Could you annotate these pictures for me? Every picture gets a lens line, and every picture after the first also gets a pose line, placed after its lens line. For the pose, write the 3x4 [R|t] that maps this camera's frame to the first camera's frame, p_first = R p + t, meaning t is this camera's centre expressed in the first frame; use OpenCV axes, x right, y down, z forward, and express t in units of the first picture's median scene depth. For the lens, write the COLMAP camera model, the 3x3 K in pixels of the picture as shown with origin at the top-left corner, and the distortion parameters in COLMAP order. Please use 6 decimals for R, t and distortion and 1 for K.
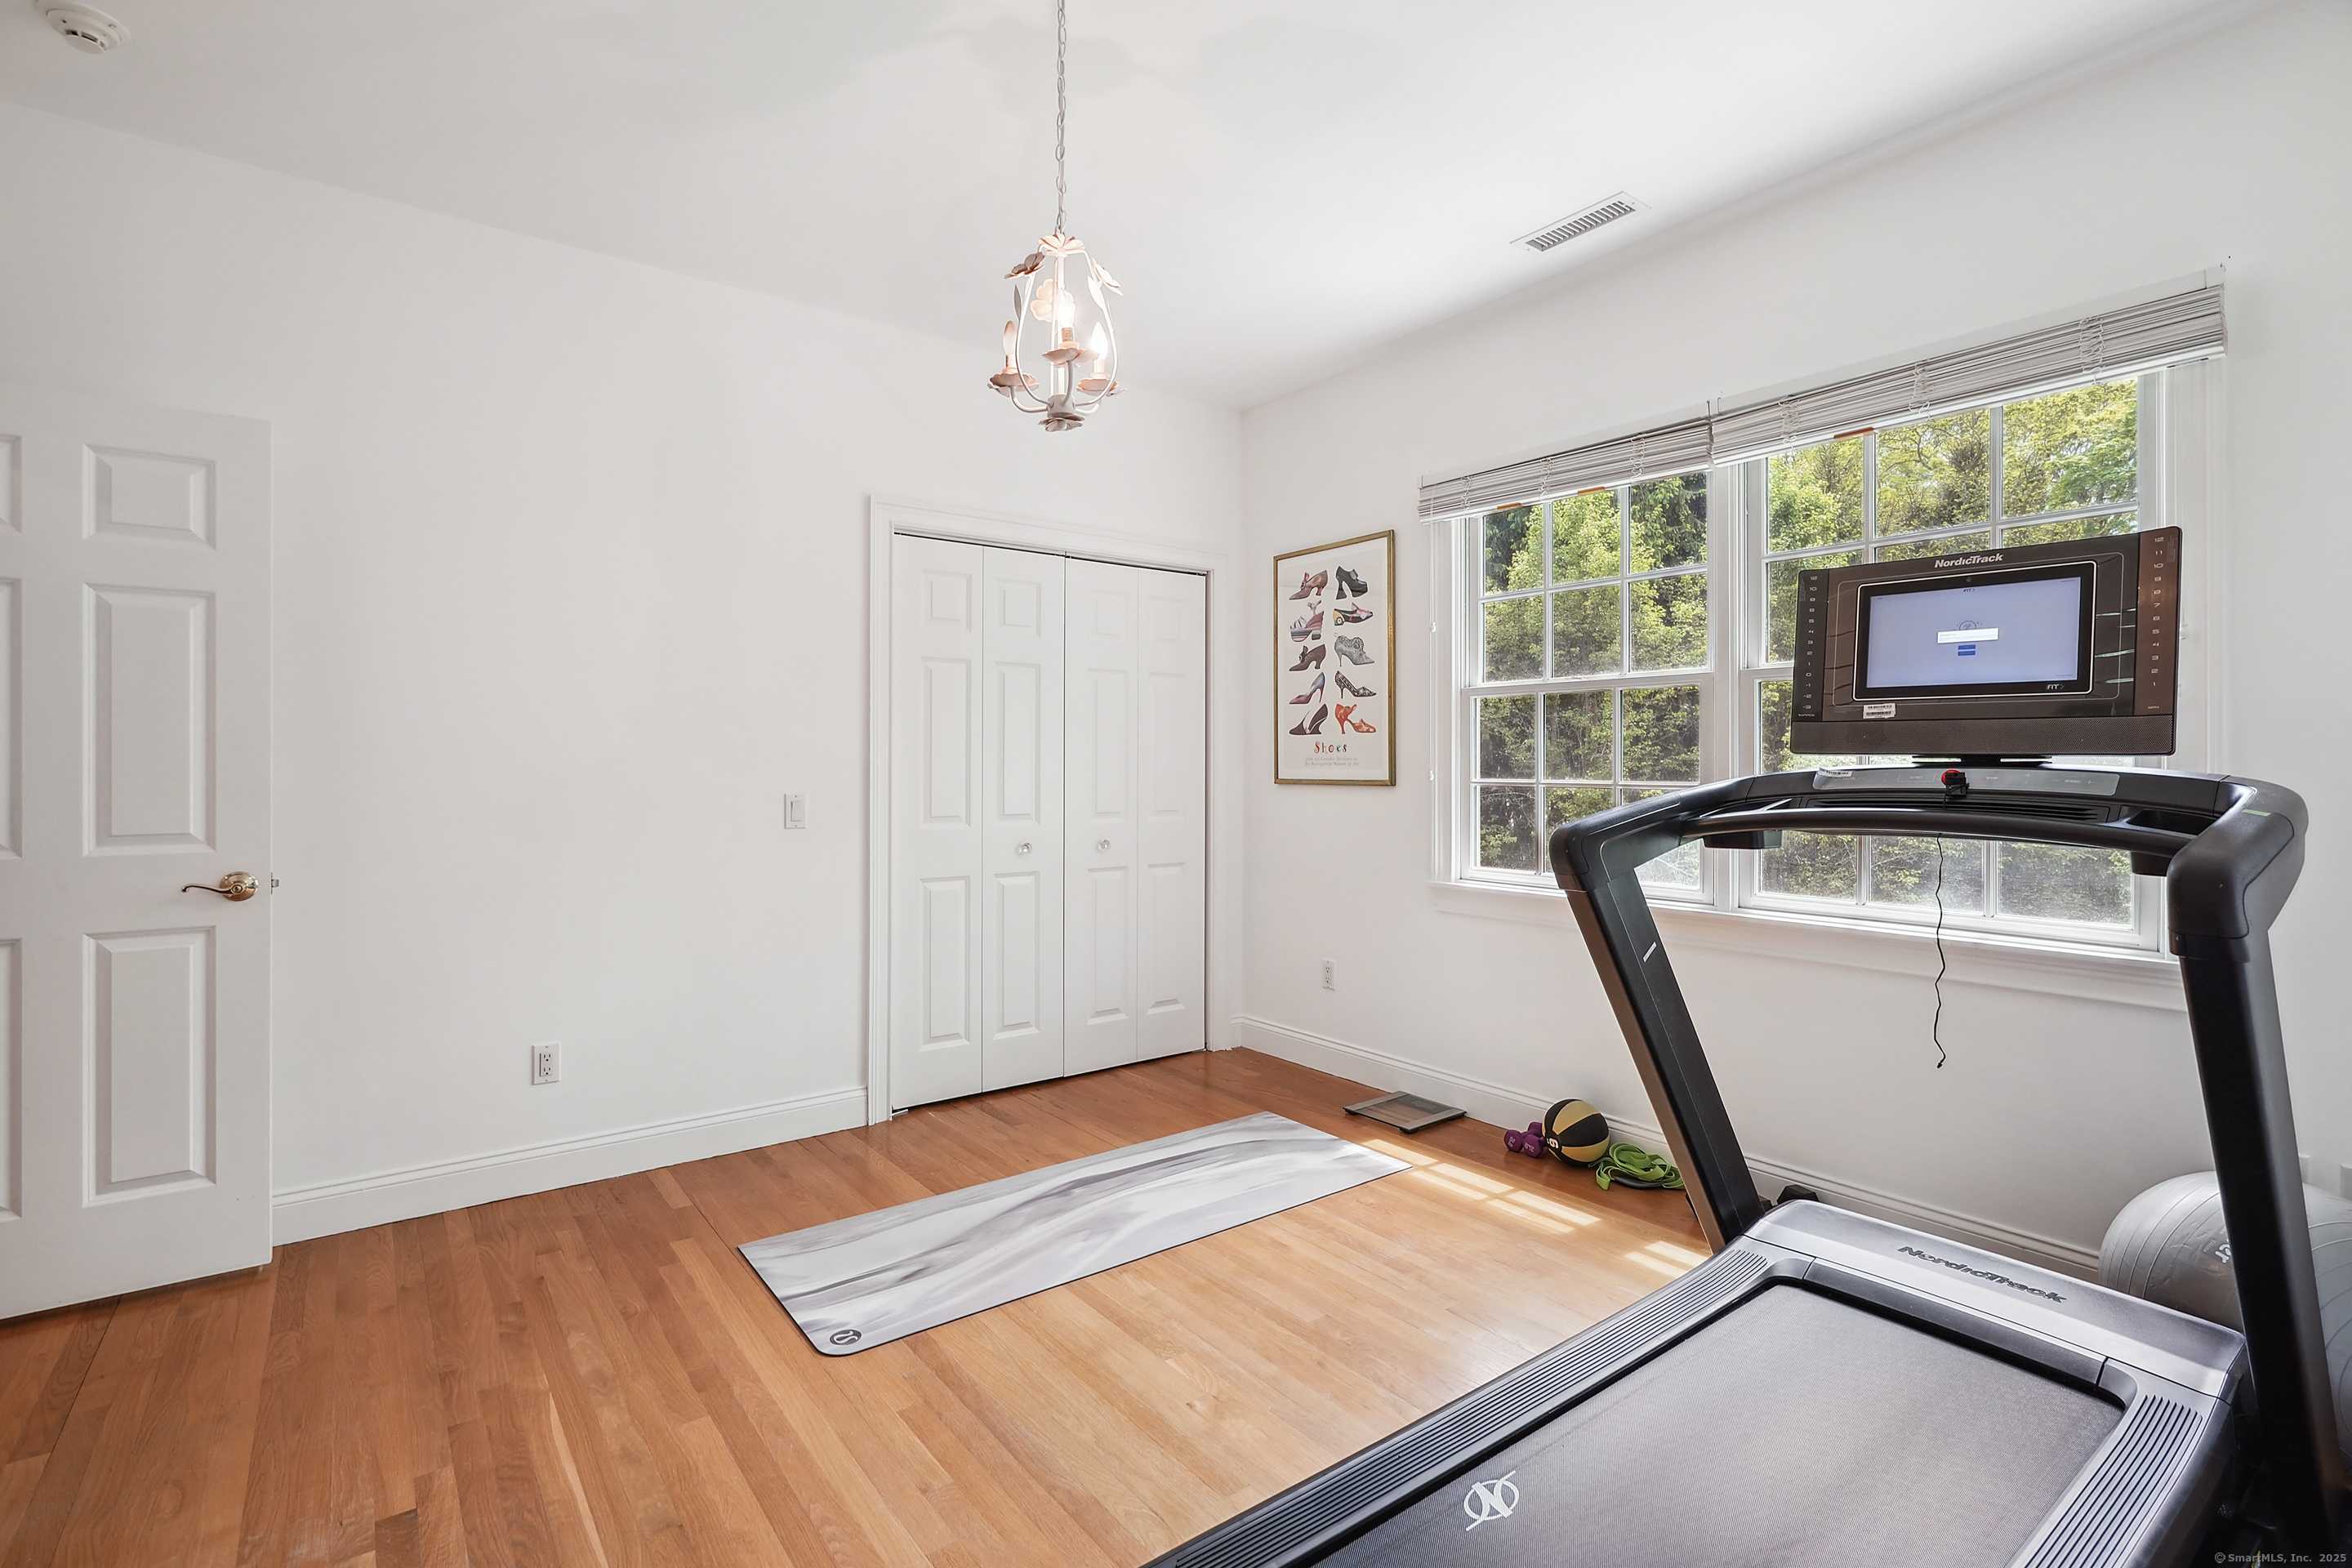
lens RADIAL K [[1089.5, 0, 1169.0], [0, 1089.5, 775.2], [0, 0, 1]] dist [-0.001536, 0.000606]
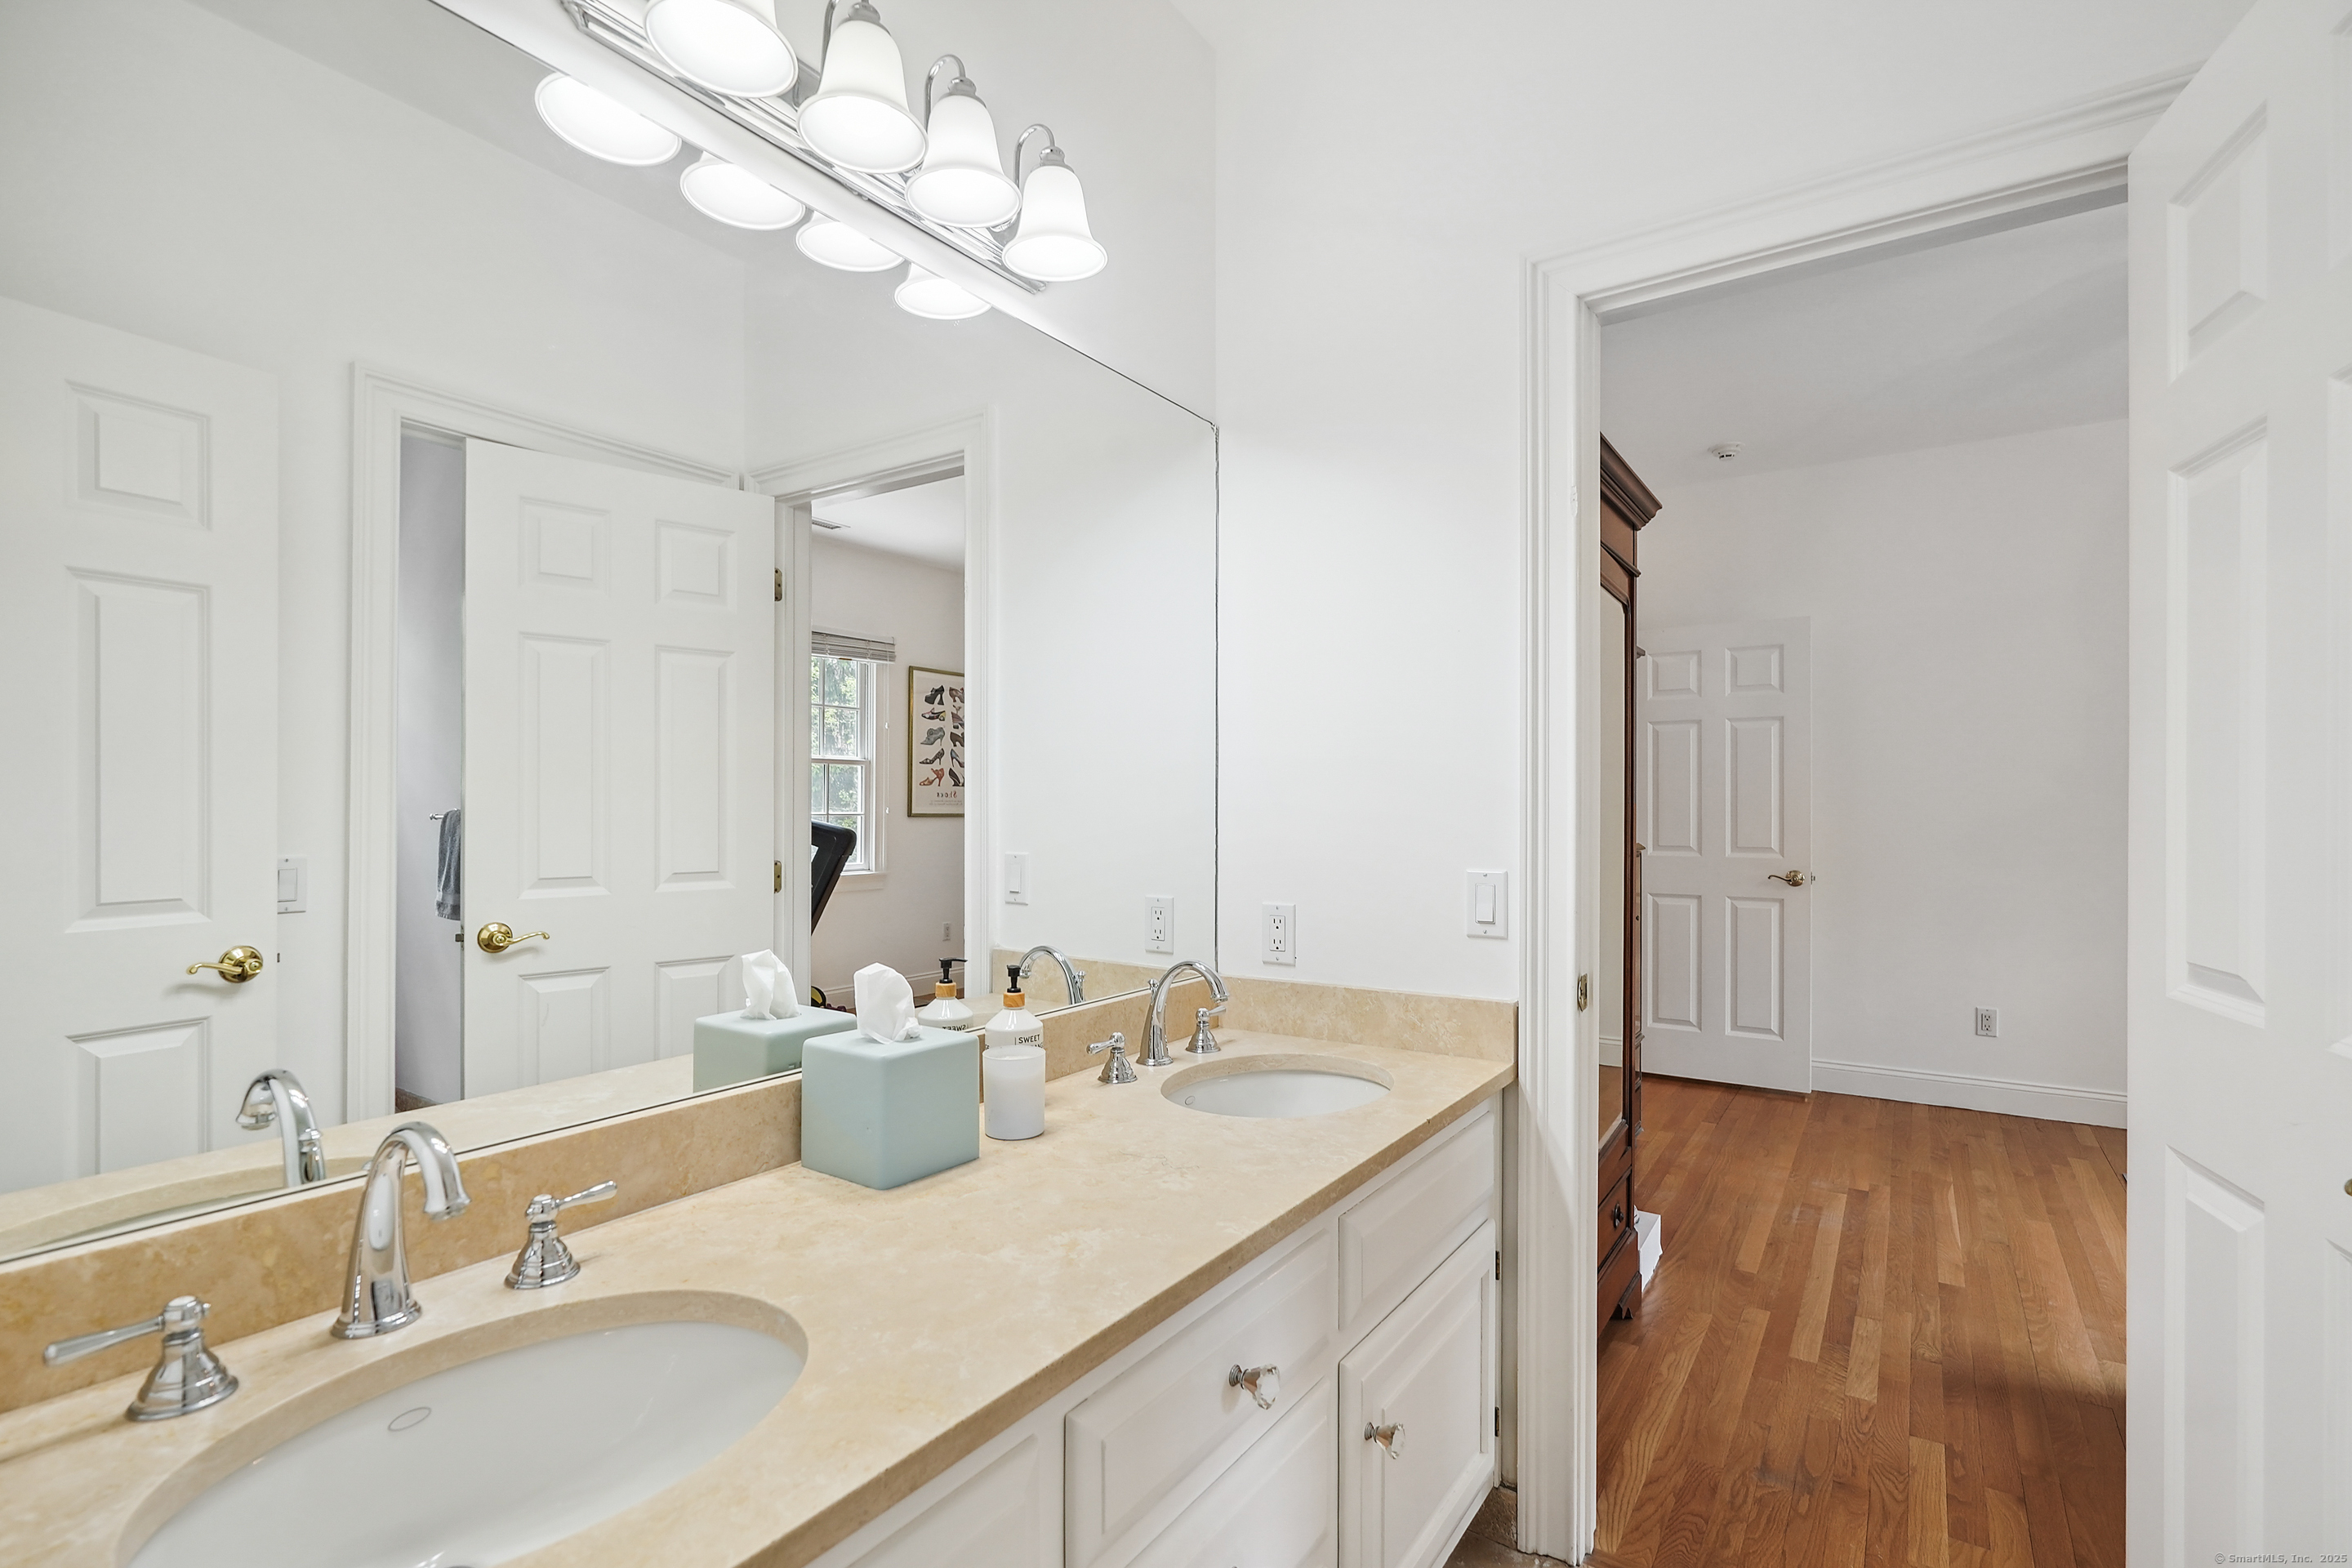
lens RADIAL K [[1089.5, 0, 1162.6], [0, 1089.5, 802.1], [0, 0, 1]] dist [-0.001536, 0.000606]
pose [[0.319827, -0.008393, -0.947439, 0.543519], [-0.006044, 0.999922, -0.010899, 0.002240], [0.947457, 0.009212, 0.319752, -0.596098]]
